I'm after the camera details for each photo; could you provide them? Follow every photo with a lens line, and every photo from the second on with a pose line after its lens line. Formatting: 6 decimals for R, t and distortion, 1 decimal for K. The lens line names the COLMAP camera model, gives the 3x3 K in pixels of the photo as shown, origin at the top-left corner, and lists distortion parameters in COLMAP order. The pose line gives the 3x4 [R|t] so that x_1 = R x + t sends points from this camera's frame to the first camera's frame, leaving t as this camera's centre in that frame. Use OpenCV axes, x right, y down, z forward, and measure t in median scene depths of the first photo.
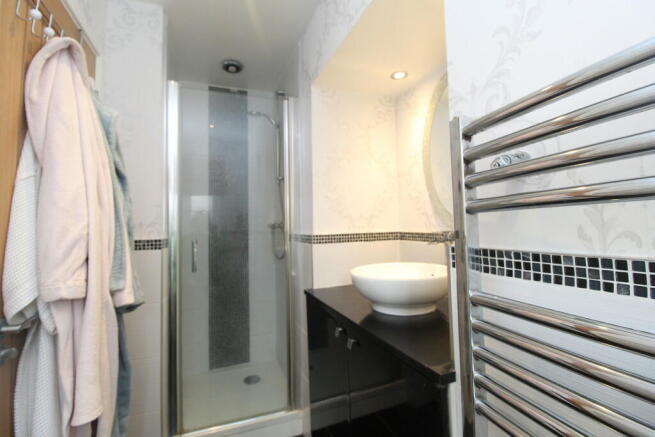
lens RADIAL K [[305.6, 0, 326.8], [0, 305.6, 214.7], [0, 0, 1]] dist [-0.020885, -0.000343]
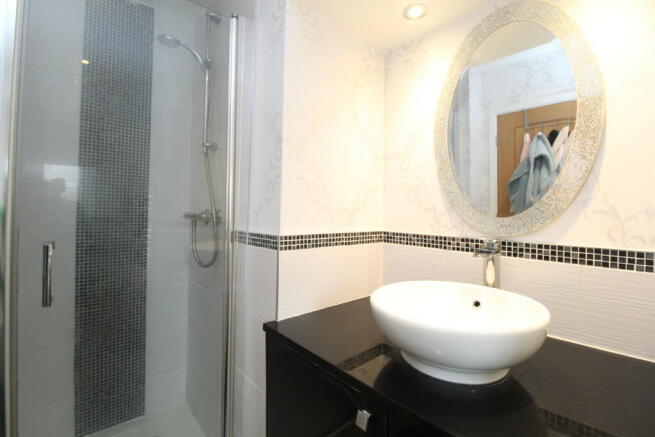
lens RADIAL K [[305.6, 0, 326.8], [0, 305.6, 214.7], [0, 0, 1]] dist [-0.020885, -0.000343]
pose [[0.942759, 0.038194, 0.331281, -0.153395], [-0.050529, 0.998310, 0.028698, 0.000216], [-0.329625, -0.043794, 0.943096, 0.349769]]
